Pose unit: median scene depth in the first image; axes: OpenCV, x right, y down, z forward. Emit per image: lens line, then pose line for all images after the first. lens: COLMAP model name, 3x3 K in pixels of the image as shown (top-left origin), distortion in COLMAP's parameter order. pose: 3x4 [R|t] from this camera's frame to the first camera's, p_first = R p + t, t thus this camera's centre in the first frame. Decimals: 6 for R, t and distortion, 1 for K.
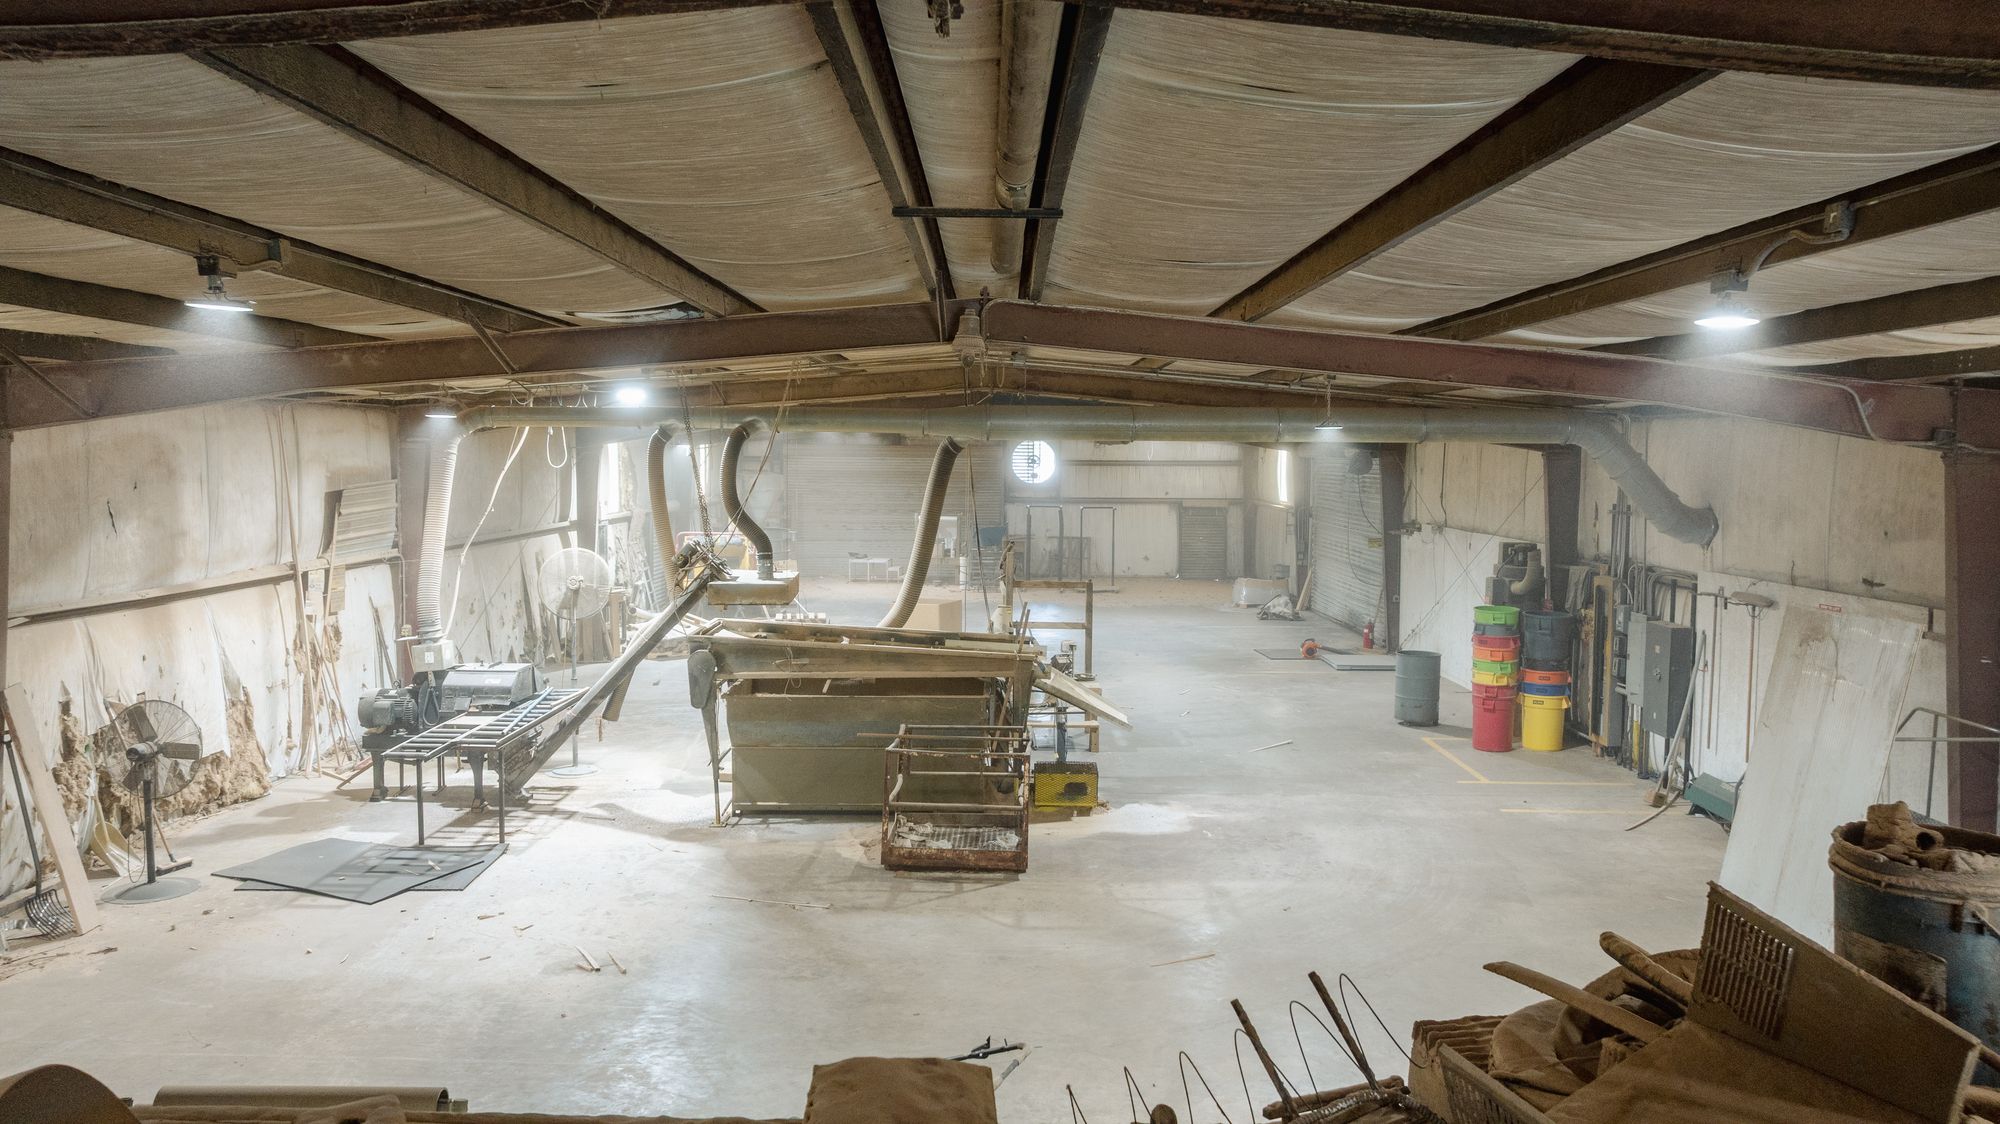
lens RADIAL K [[1412.9, 0, 1009.5], [0, 1412.9, 550.2], [0, 0, 1]] dist [-0.018193, 0.001829]
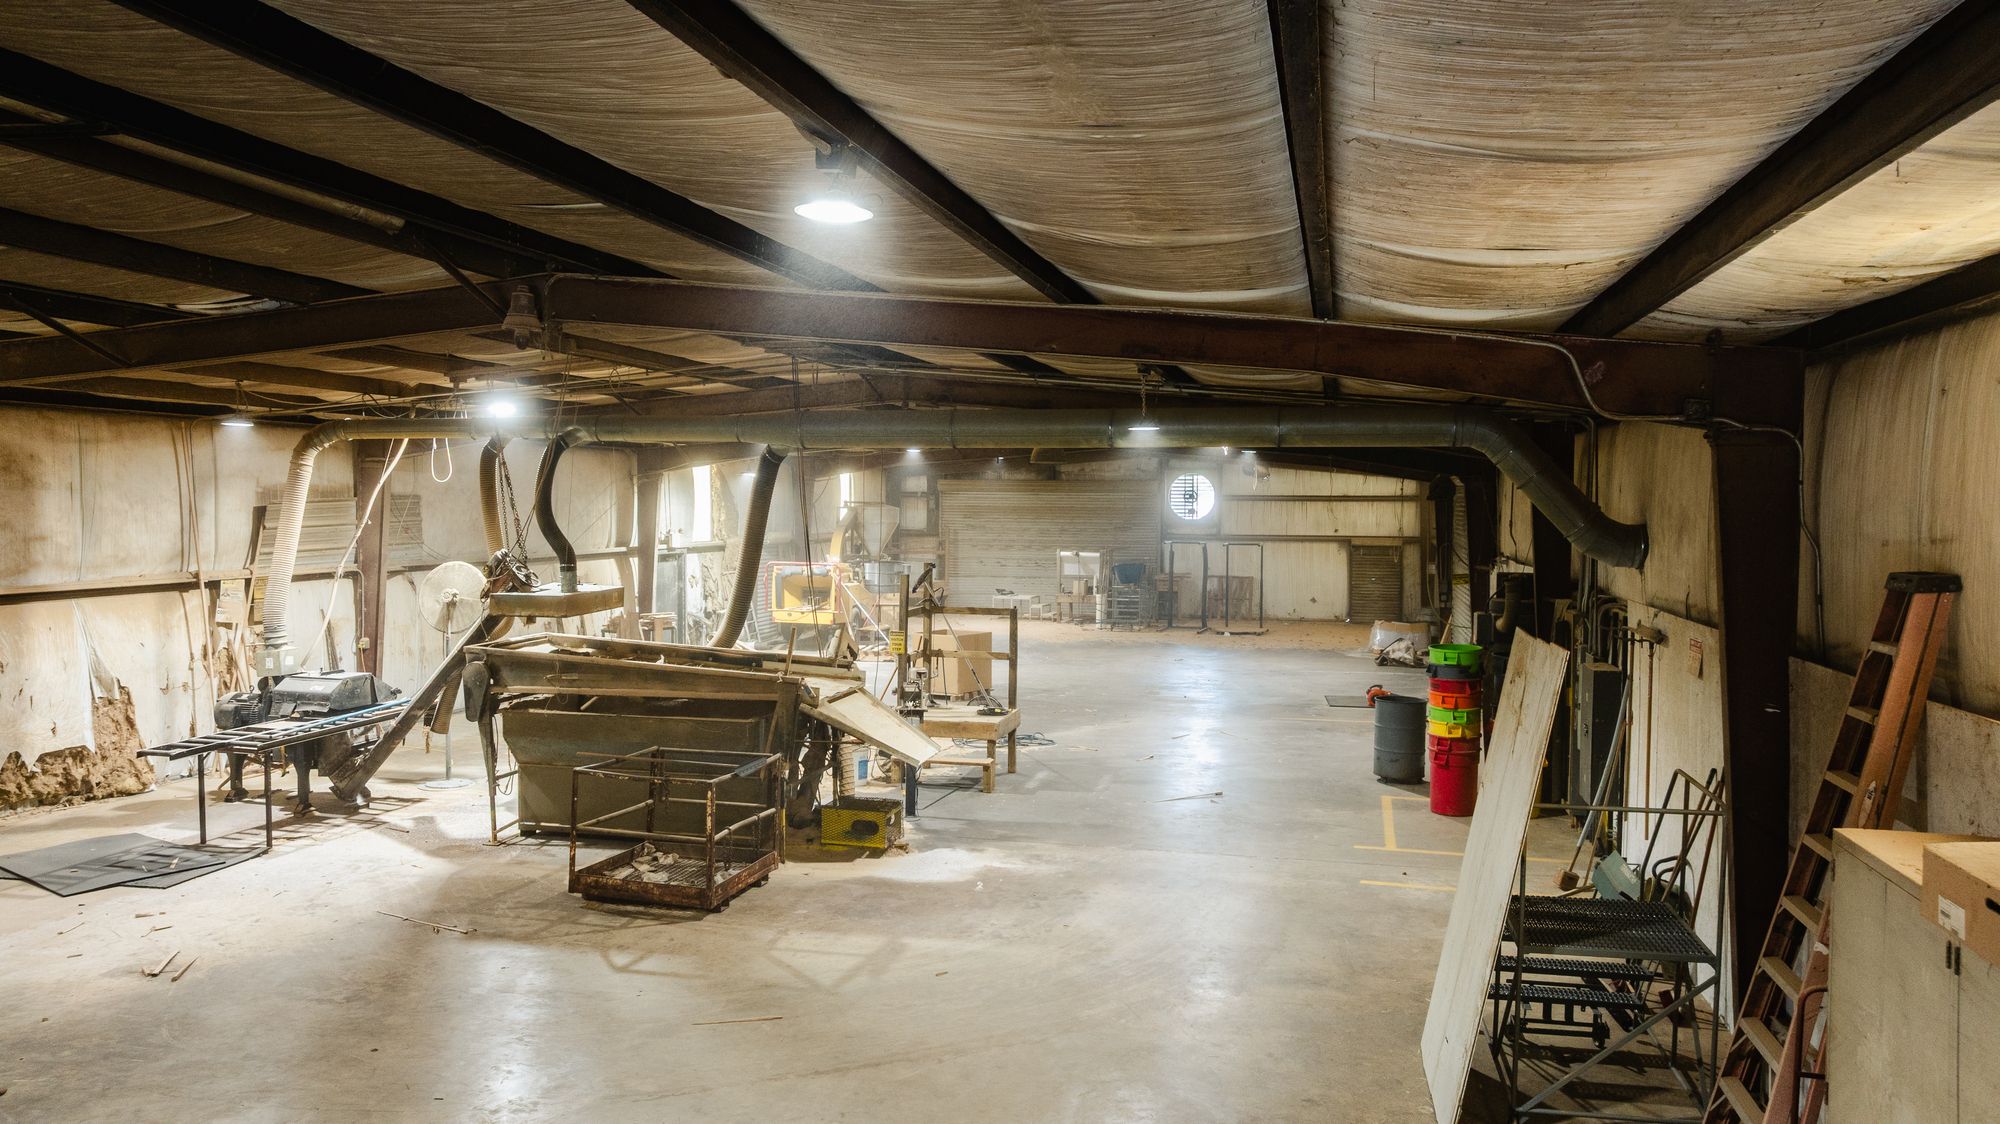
lens RADIAL K [[1411.5, 0, 1009.4], [0, 1411.5, 556.8], [0, 0, 1]] dist [-0.037458, 0.039906]
pose [[0.972779, 0.010049, -0.231518, 0.345168], [-0.016859, 0.999481, -0.027456, 0.017846], [0.231122, 0.030612, 0.972443, 0.132266]]
